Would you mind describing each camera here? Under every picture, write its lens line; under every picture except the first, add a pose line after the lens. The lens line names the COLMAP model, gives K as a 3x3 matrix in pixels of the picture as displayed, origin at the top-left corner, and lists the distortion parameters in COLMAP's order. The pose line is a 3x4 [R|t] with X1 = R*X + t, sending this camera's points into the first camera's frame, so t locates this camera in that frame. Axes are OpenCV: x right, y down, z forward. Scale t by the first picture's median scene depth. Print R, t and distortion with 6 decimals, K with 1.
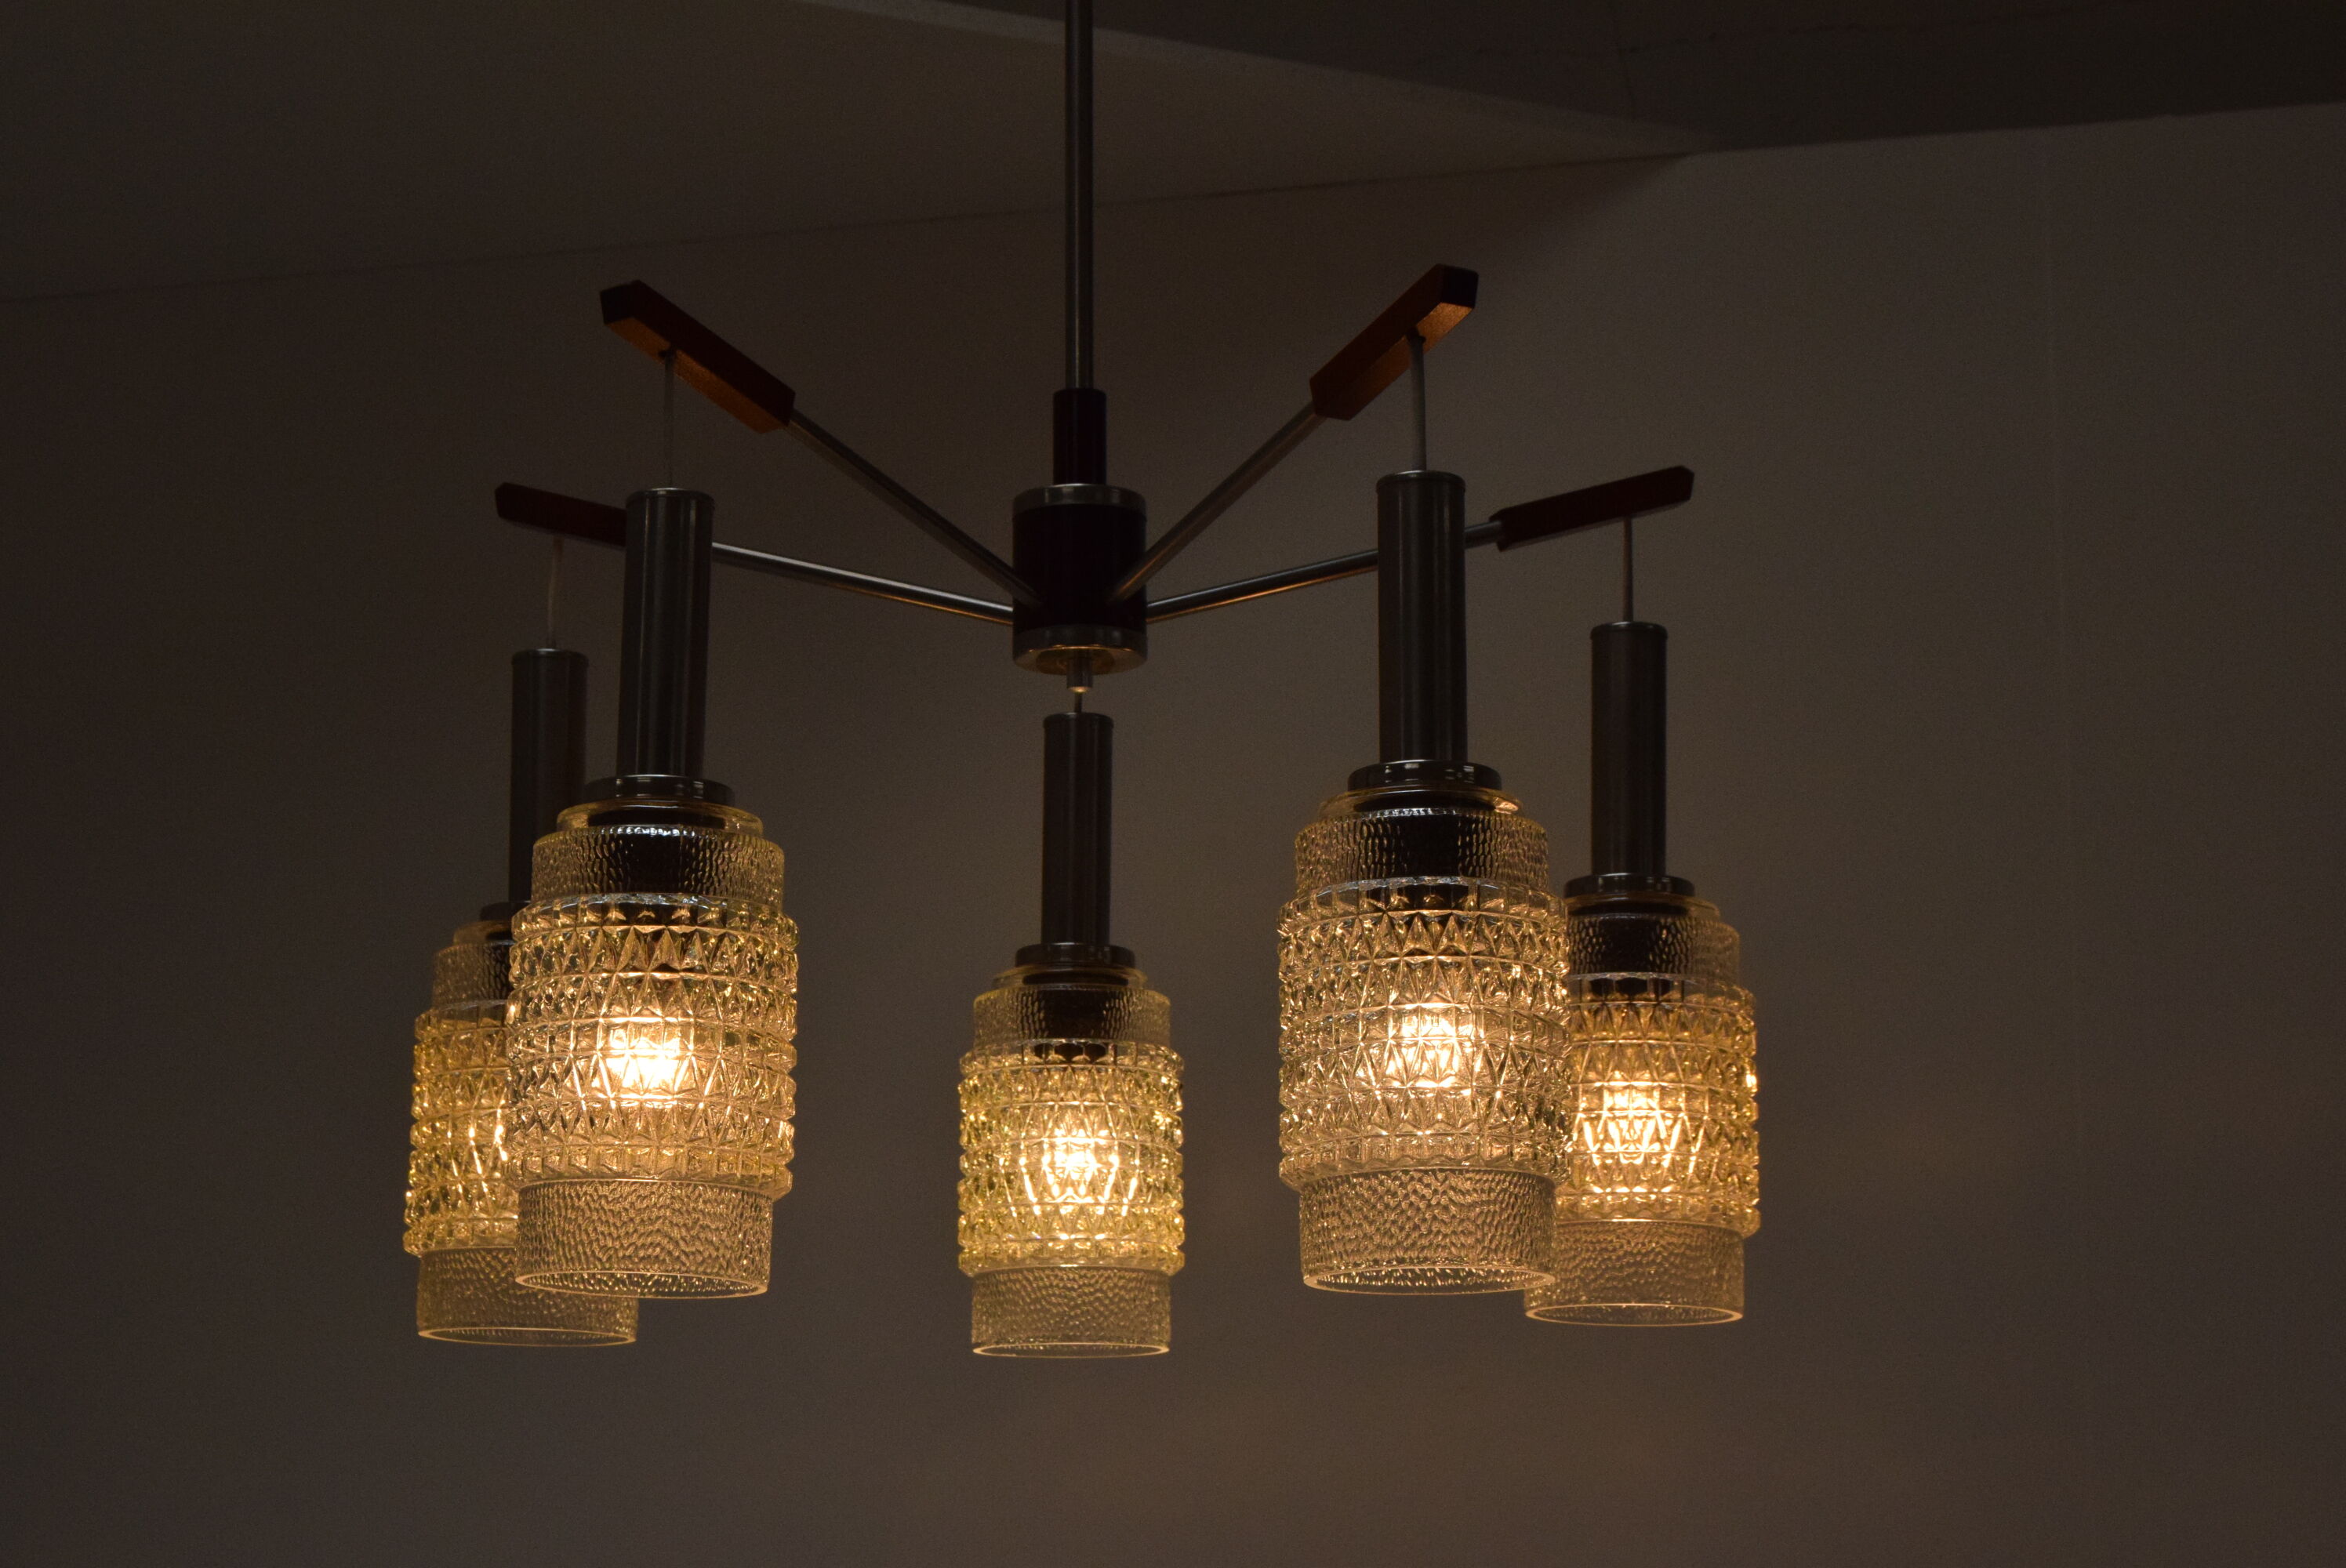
lens RADIAL K [[4282.9, 0, 1163.9], [0, 4282.9, 795.7], [0, 0, 1]] dist [-0.114240, 0.000000]
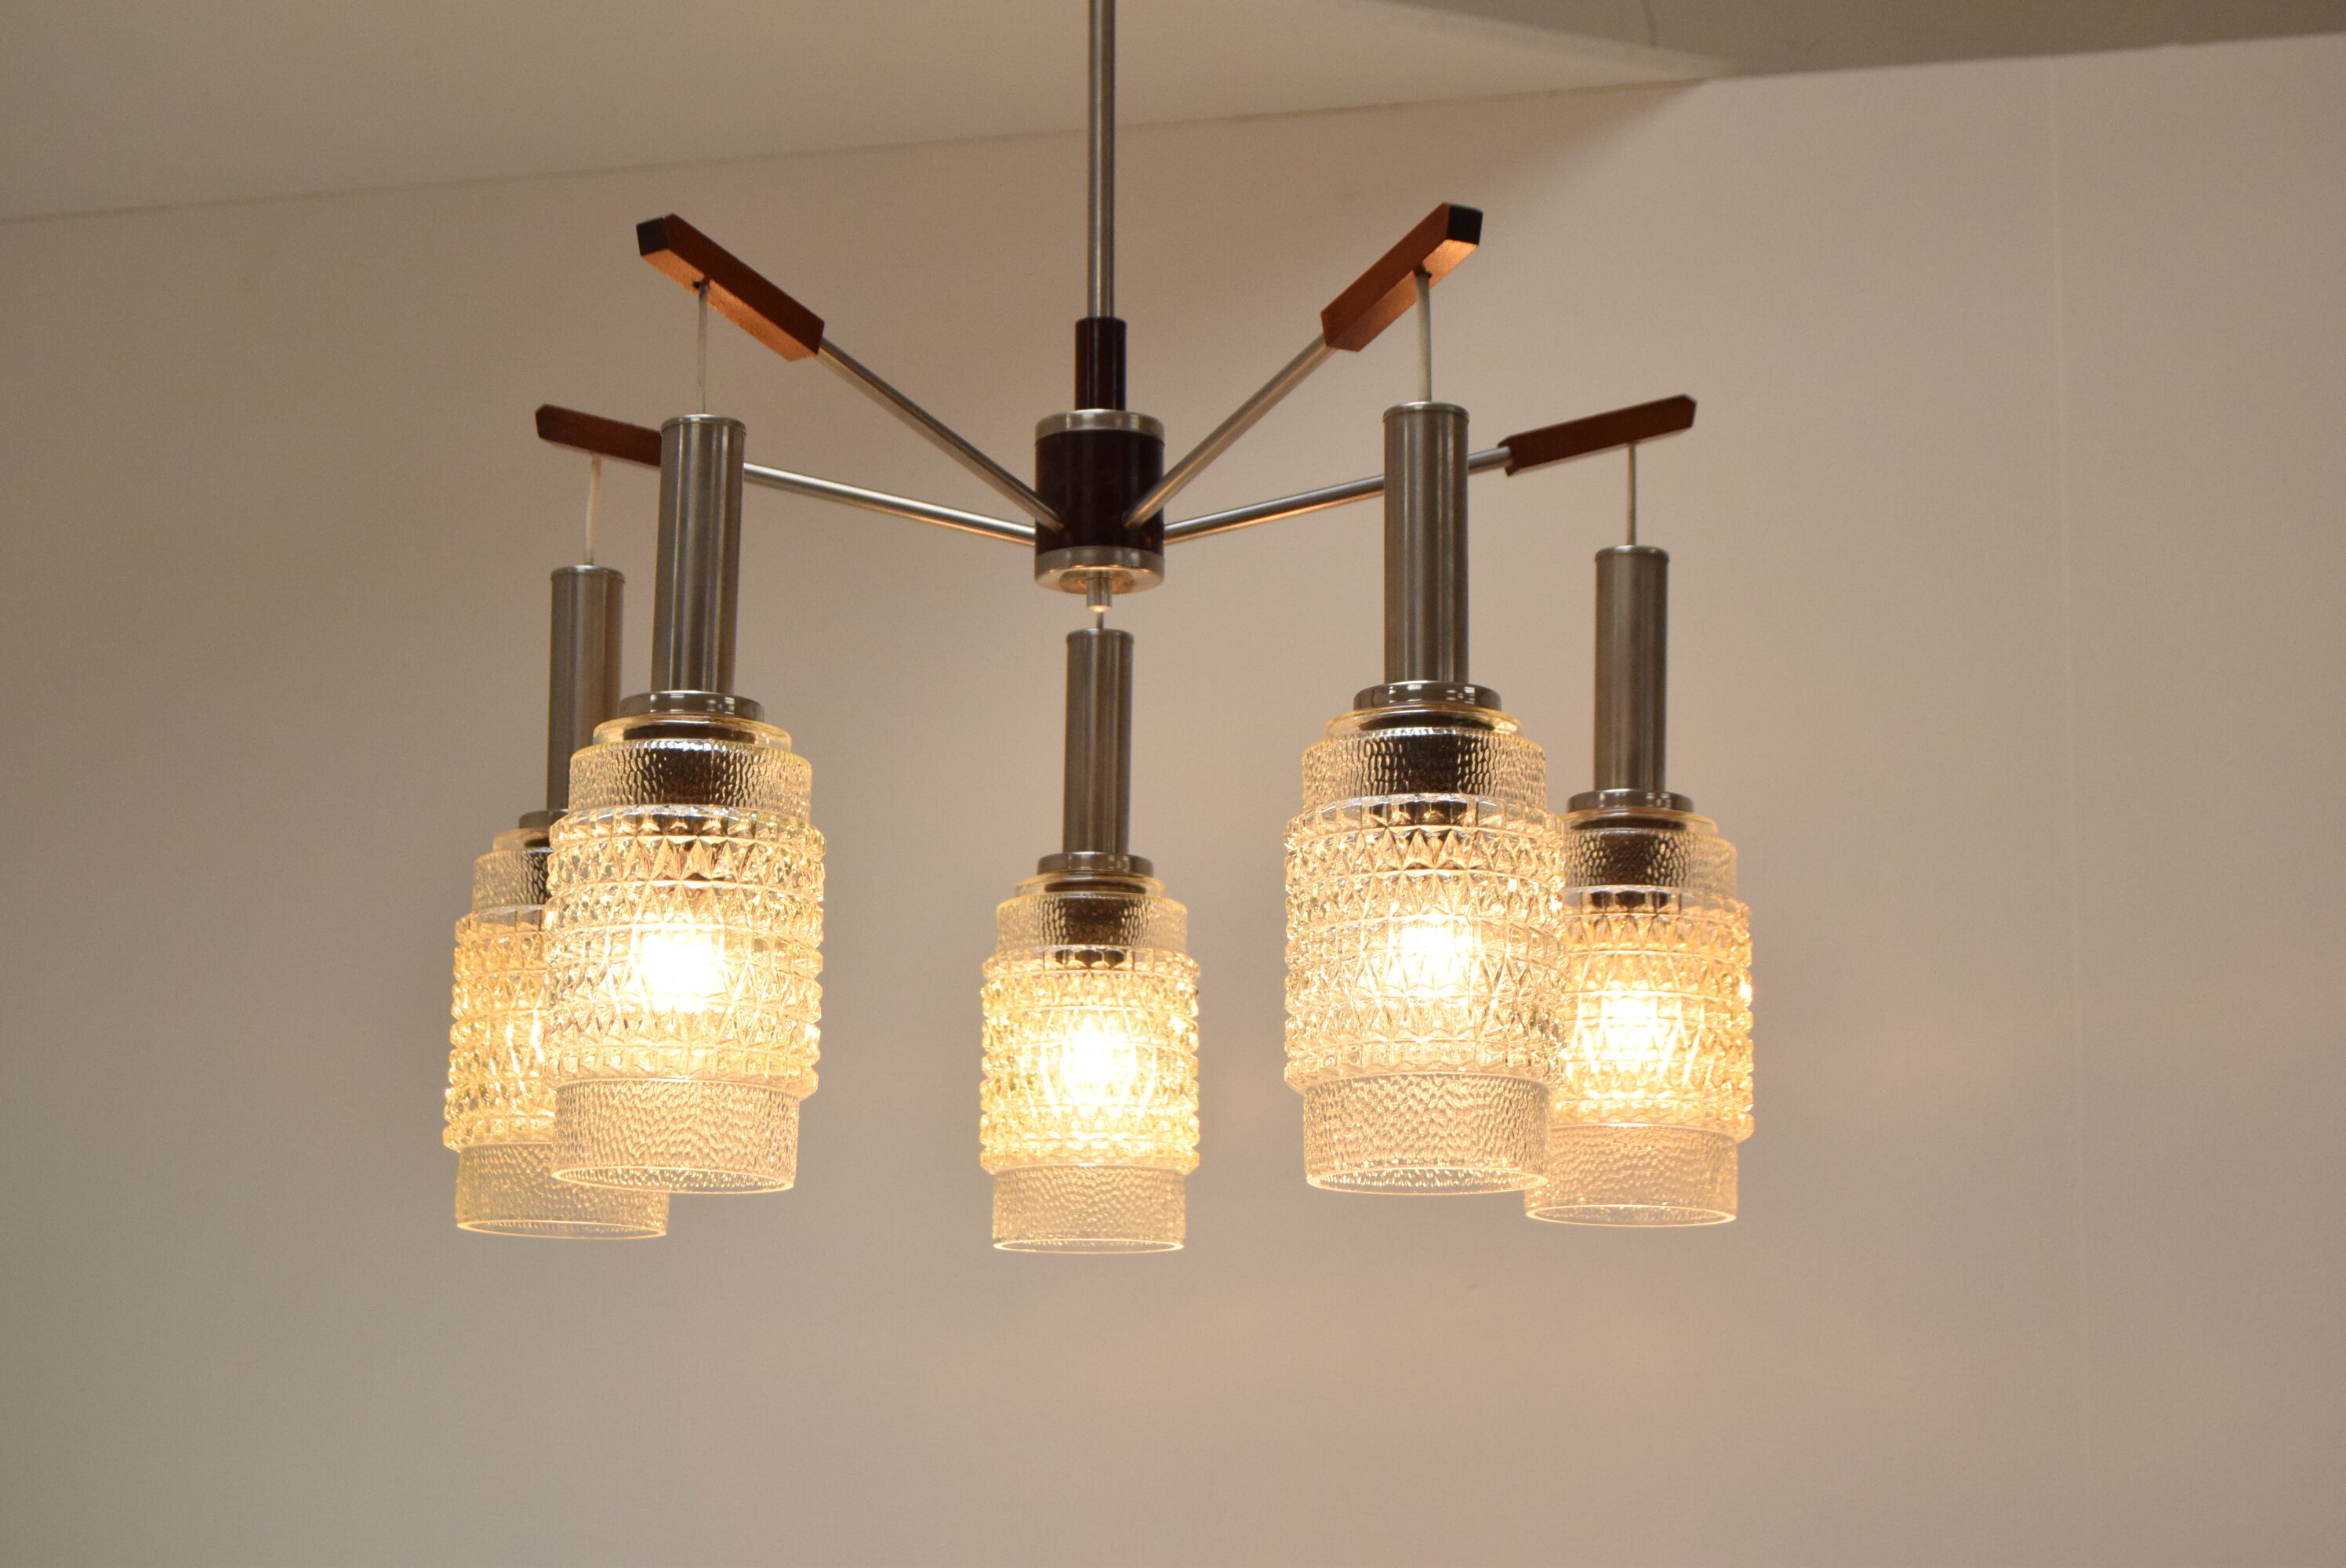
lens RADIAL K [[4282.9, 0, 1179.5], [0, 4282.9, 775.2], [0, 0, 1]] dist [-0.114240, 0.000000]
pose [[0.999966, 0.006059, -0.005640, 0.006054], [-0.005952, 0.999805, 0.018827, -0.004256], [0.005753, -0.018793, 0.999807, -0.035818]]
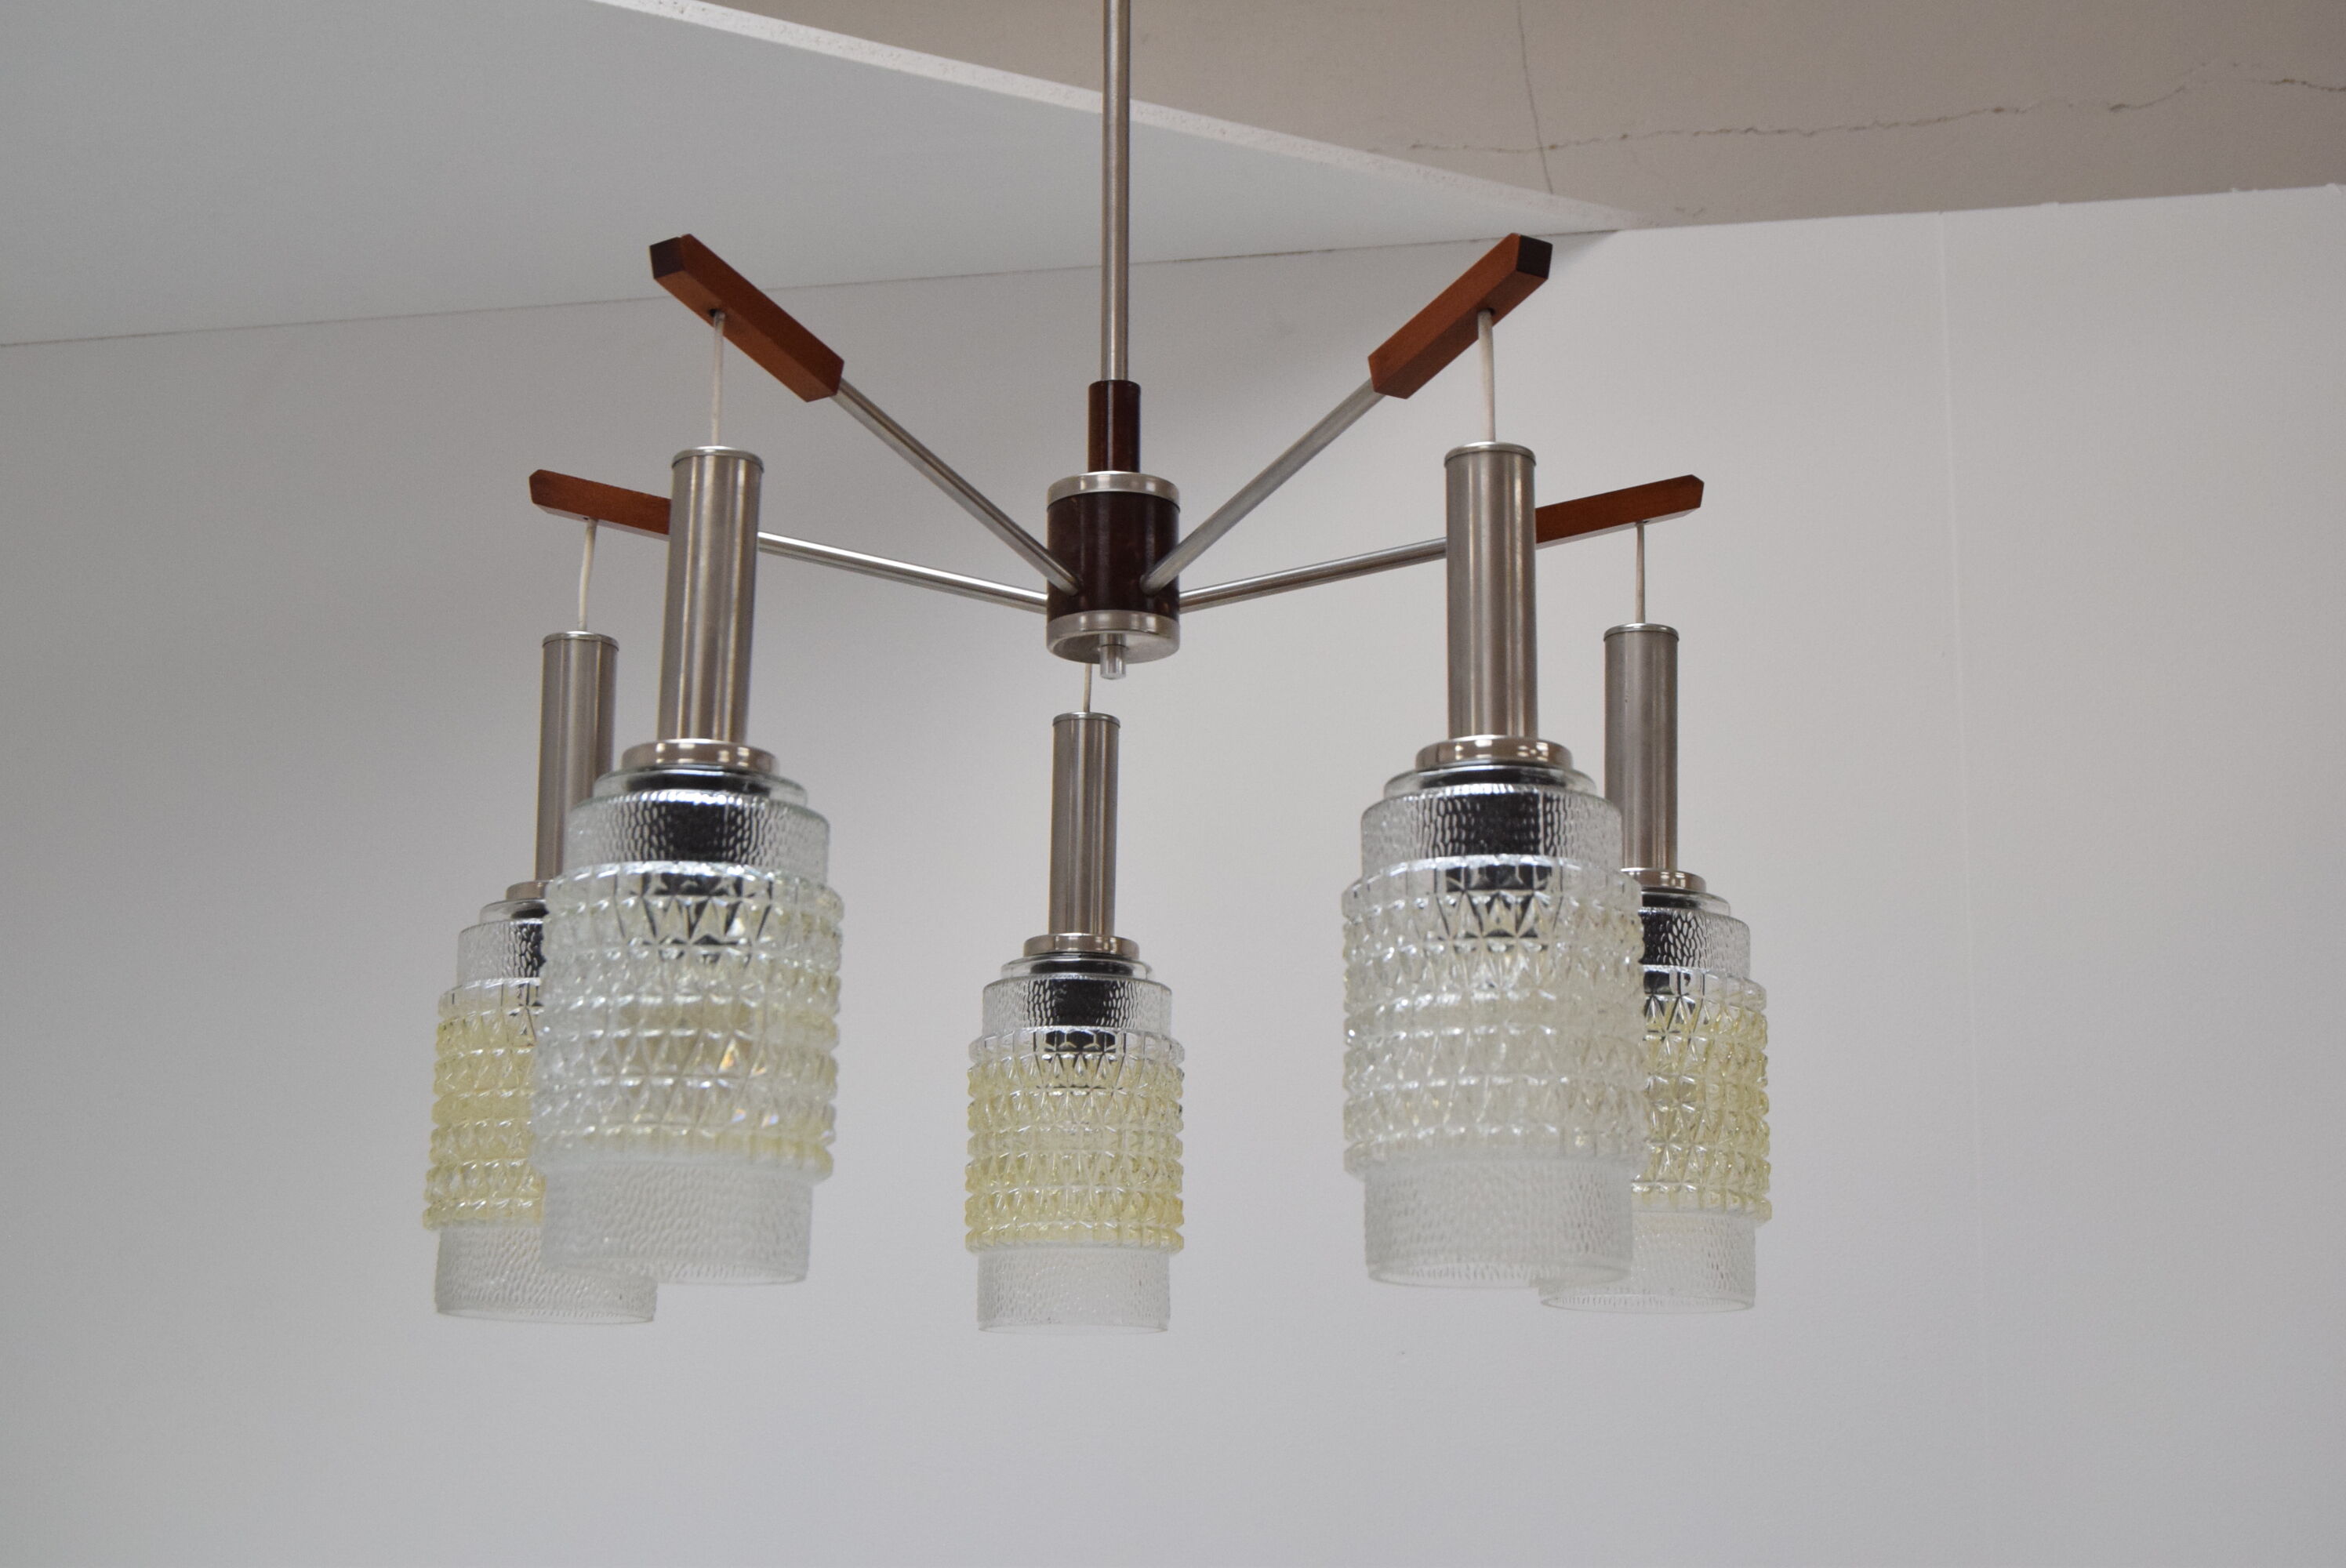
lens RADIAL K [[3308.7, 0, 1157.7], [0, 3308.7, 730.6], [0, 0, 1]] dist [-0.082282, 0.000000]
pose [[0.998915, 0.016097, 0.043707, -0.043804], [-0.014431, 0.999167, -0.038175, 0.017878], [-0.044286, 0.037503, 0.998315, 0.229784]]
